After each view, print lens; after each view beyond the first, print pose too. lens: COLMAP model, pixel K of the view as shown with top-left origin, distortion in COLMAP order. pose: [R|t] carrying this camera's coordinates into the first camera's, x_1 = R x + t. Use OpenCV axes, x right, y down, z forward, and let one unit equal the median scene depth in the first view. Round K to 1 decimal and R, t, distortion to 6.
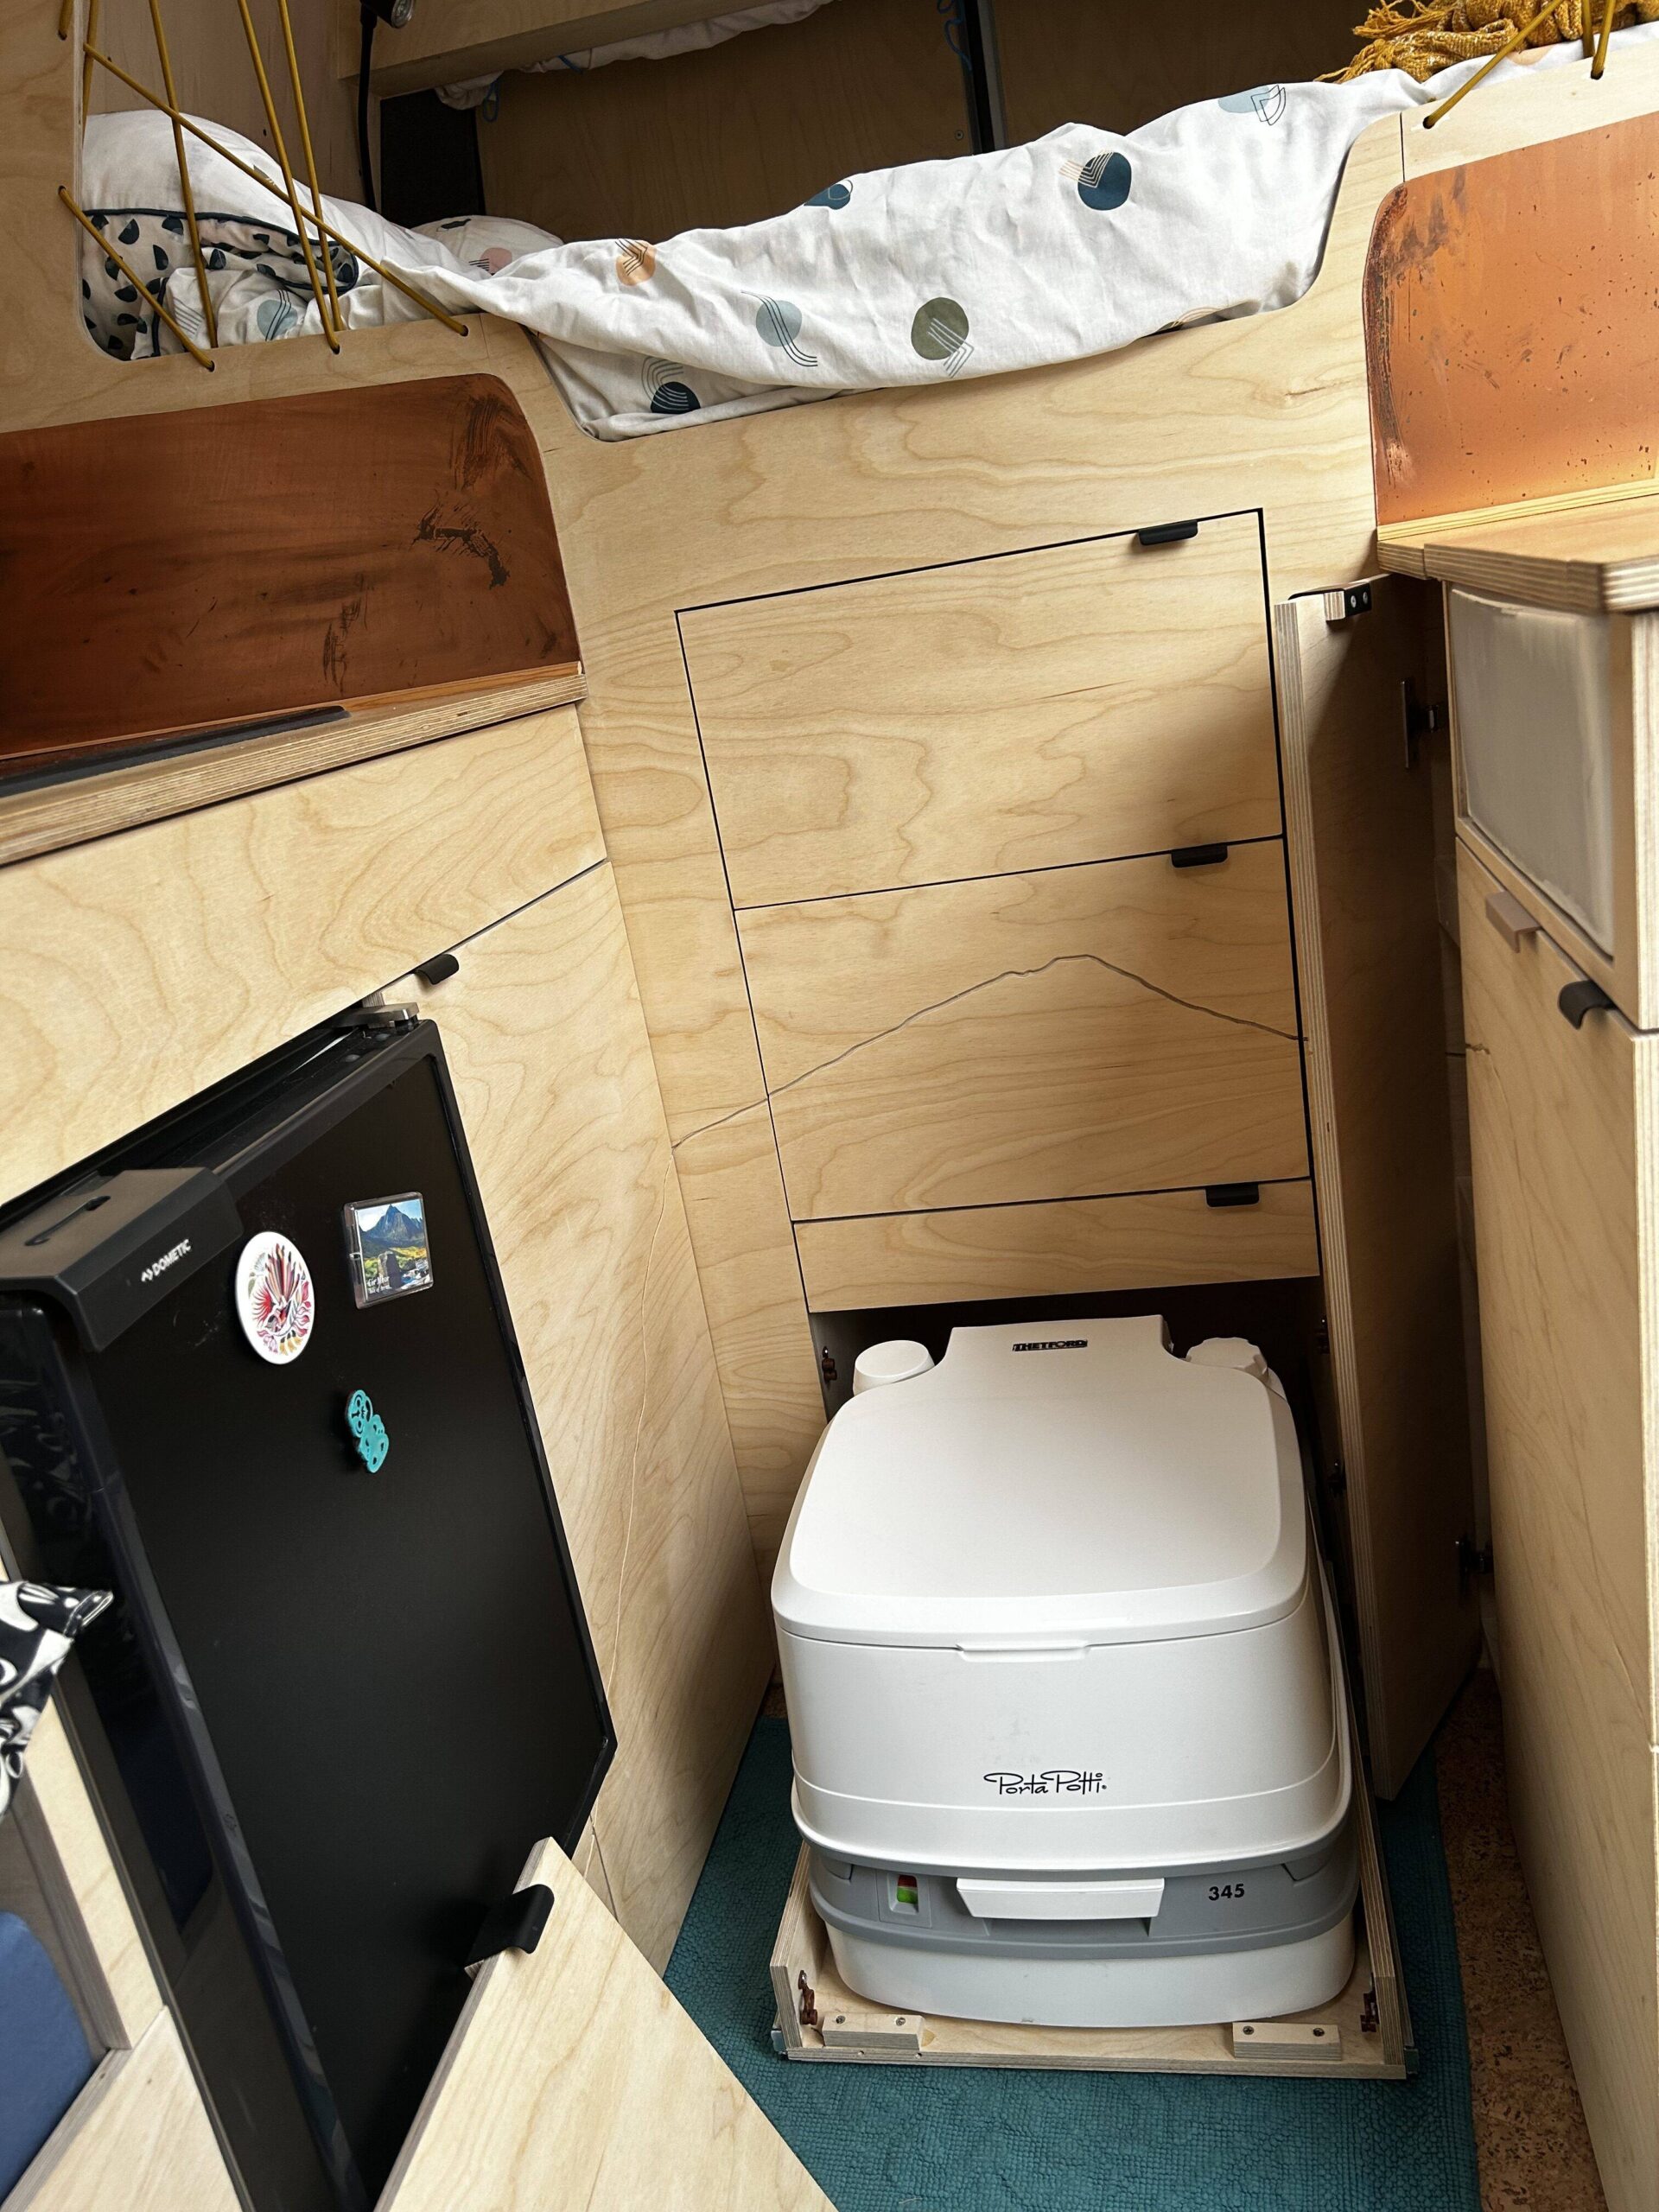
lens RADIAL K [[1668.4, 0, 848.6], [0, 1668.4, 1124.9], [0, 0, 1]] dist [0.060813, -0.070815]
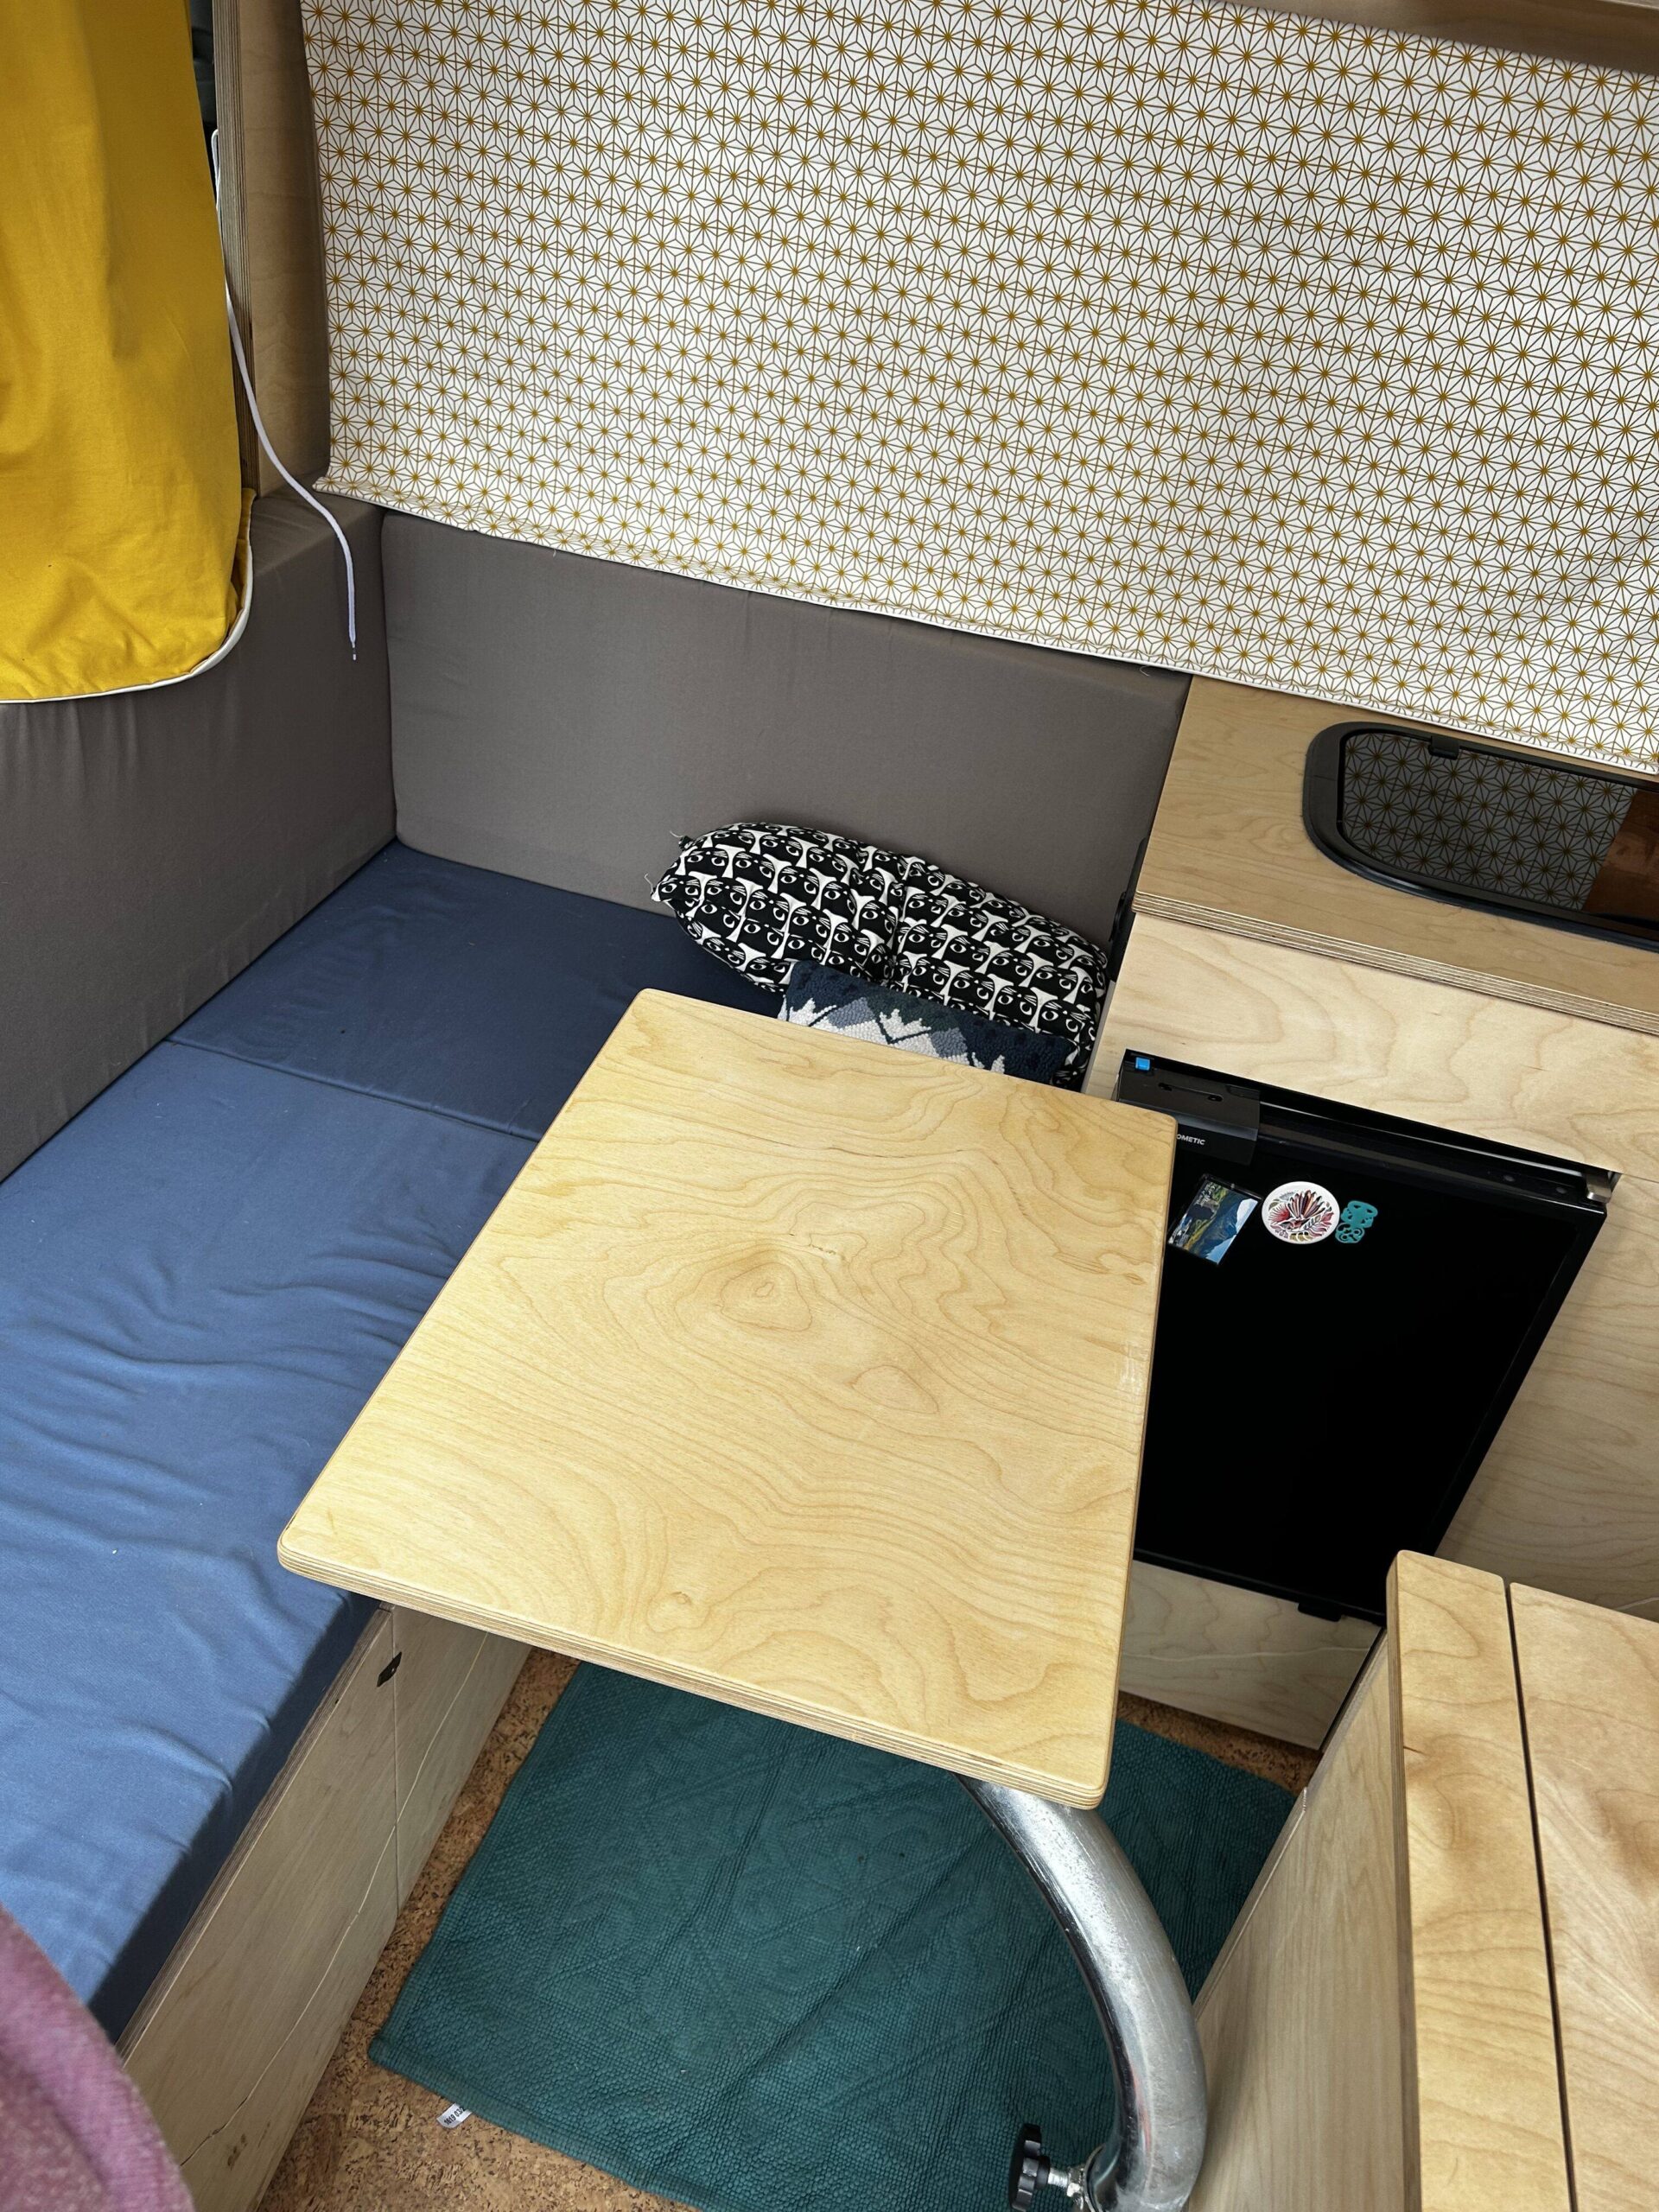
lens RADIAL K [[1668.4, 0, 815.6], [0, 1668.4, 1105.3], [0, 0, 1]] dist [0.060813, -0.070815]
pose [[-0.084404, 0.695412, -0.713638, 0.576876], [-0.416818, 0.625880, 0.659194, -0.601690], [0.905063, 0.353095, 0.237033, 0.056986]]
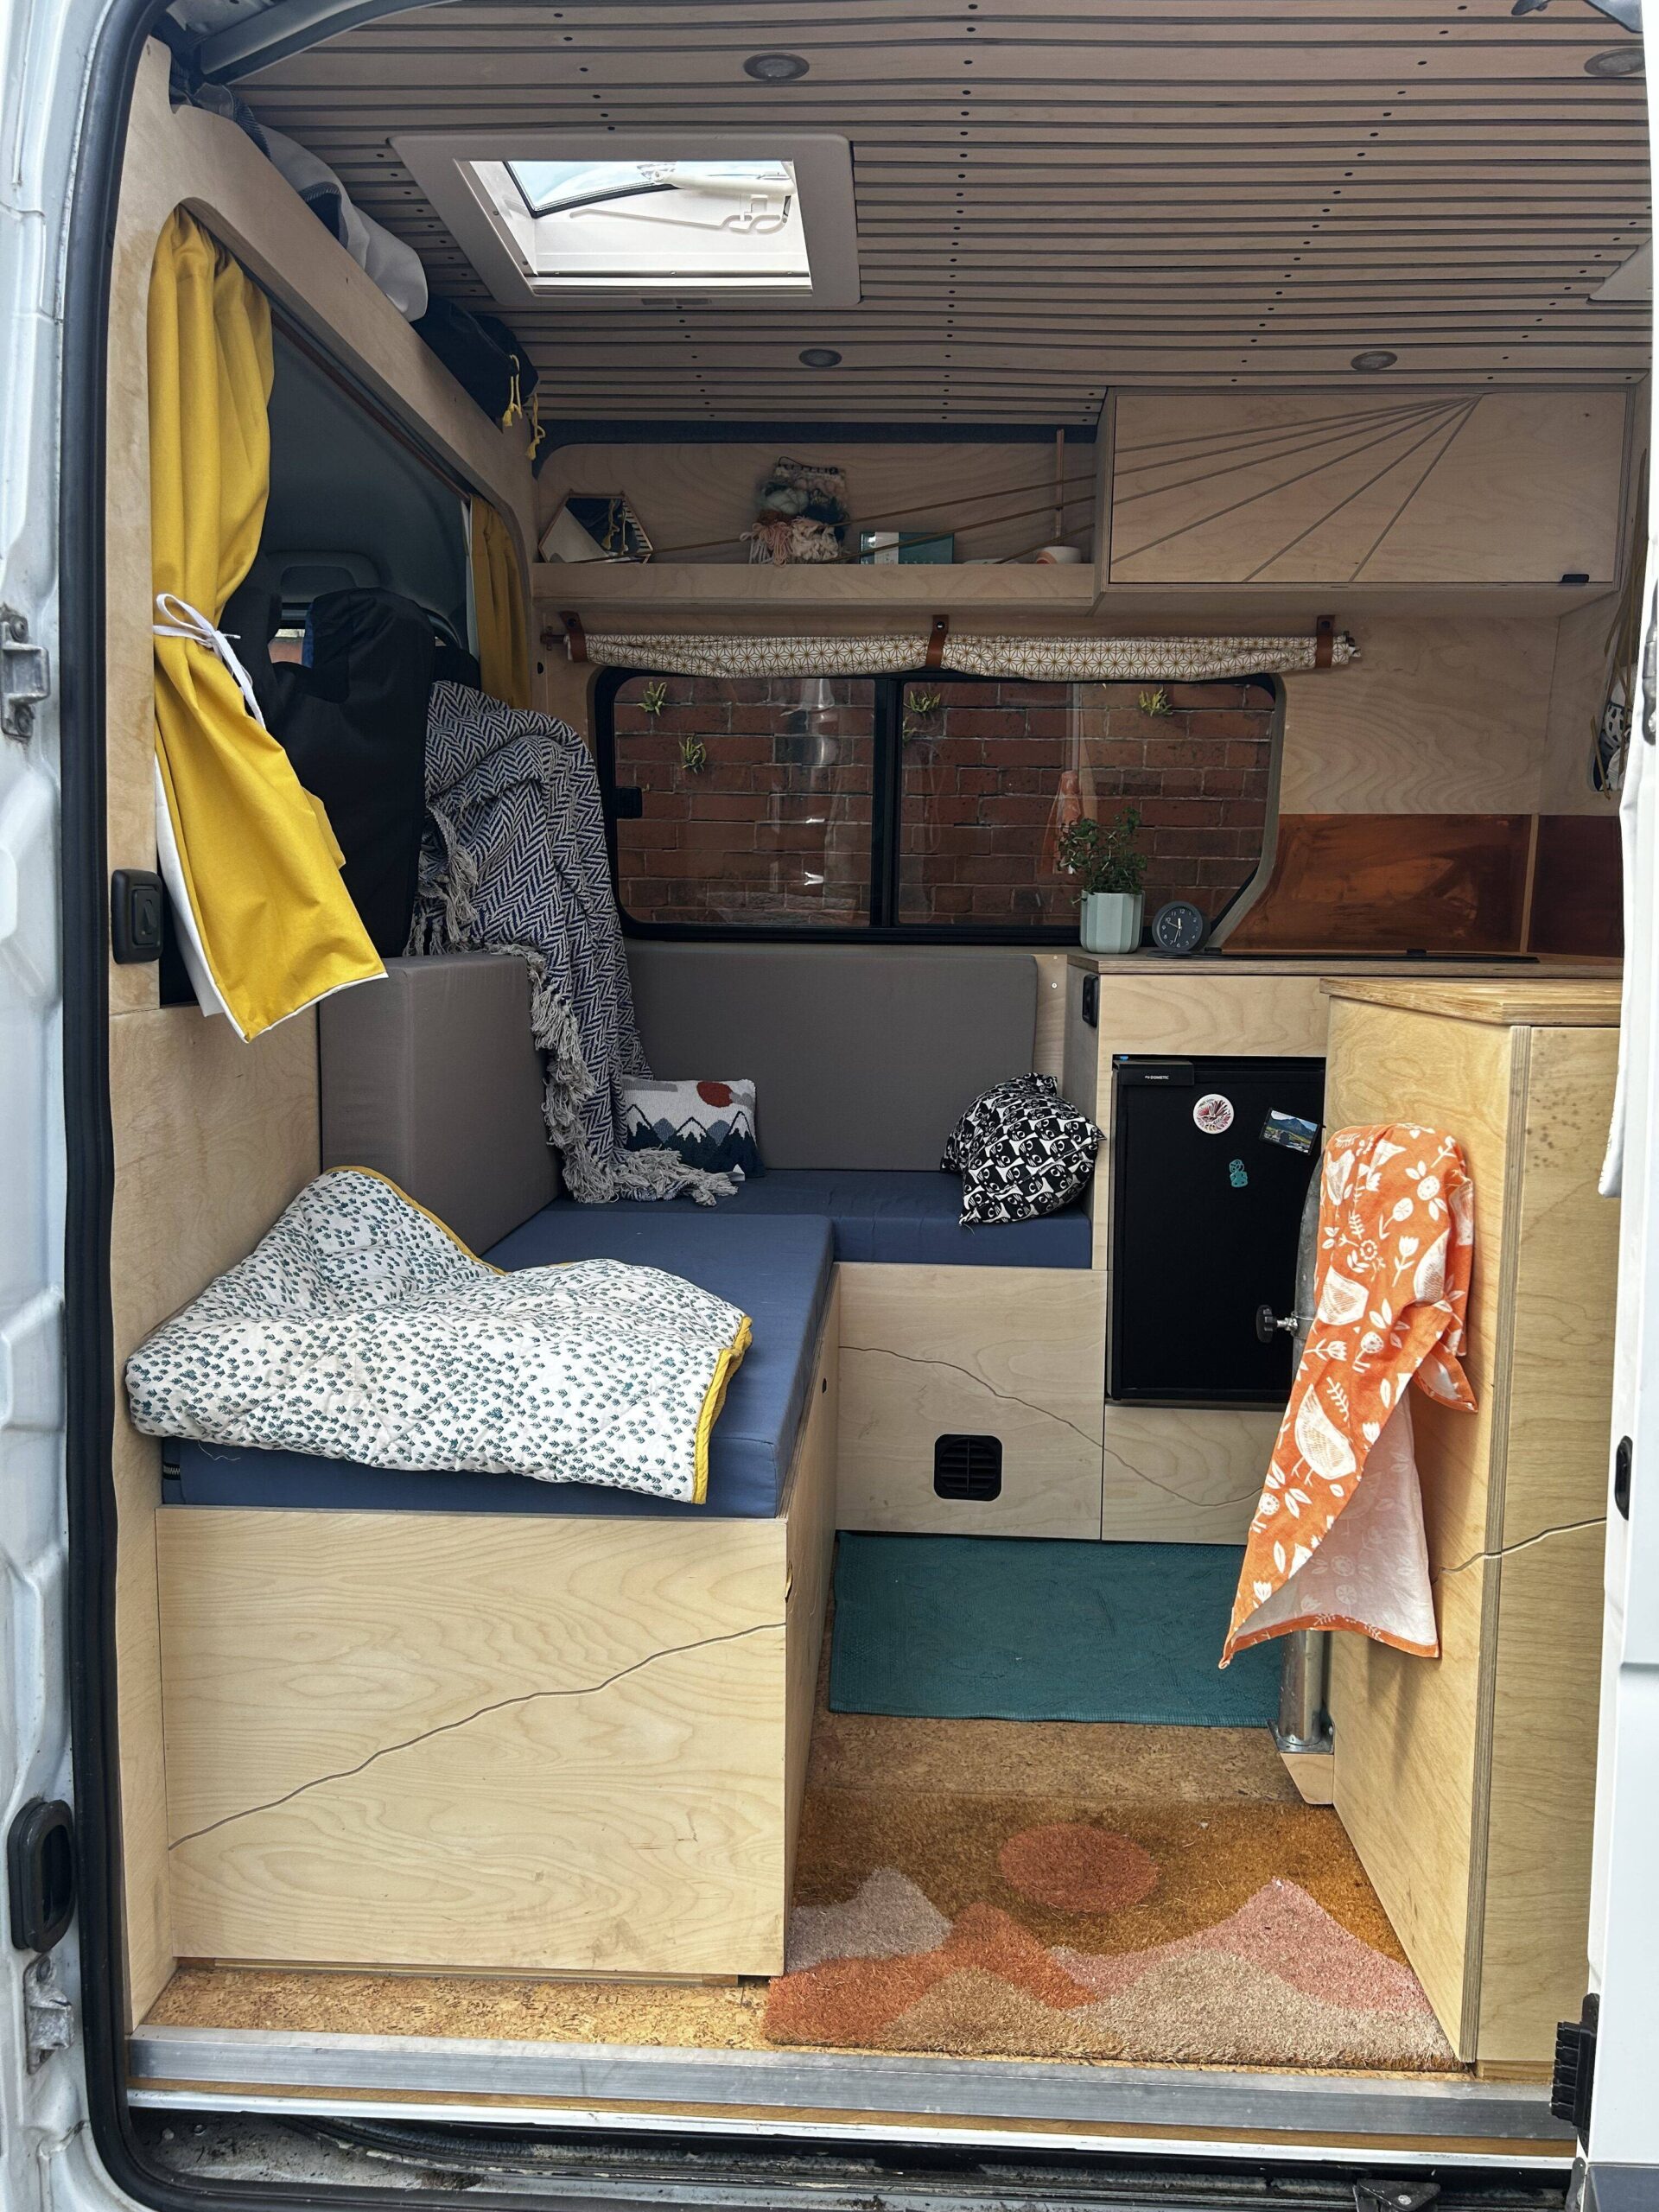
lens RADIAL K [[1668.4, 0, 837.7], [0, 1668.4, 1101.1], [0, 0, 1]] dist [0.060813, -0.070815]
pose [[0.131502, 0.269031, -0.954112, 1.746195], [-0.336623, 0.917399, 0.212284, -0.240464], [0.932412, 0.293260, 0.211202, -0.262369]]
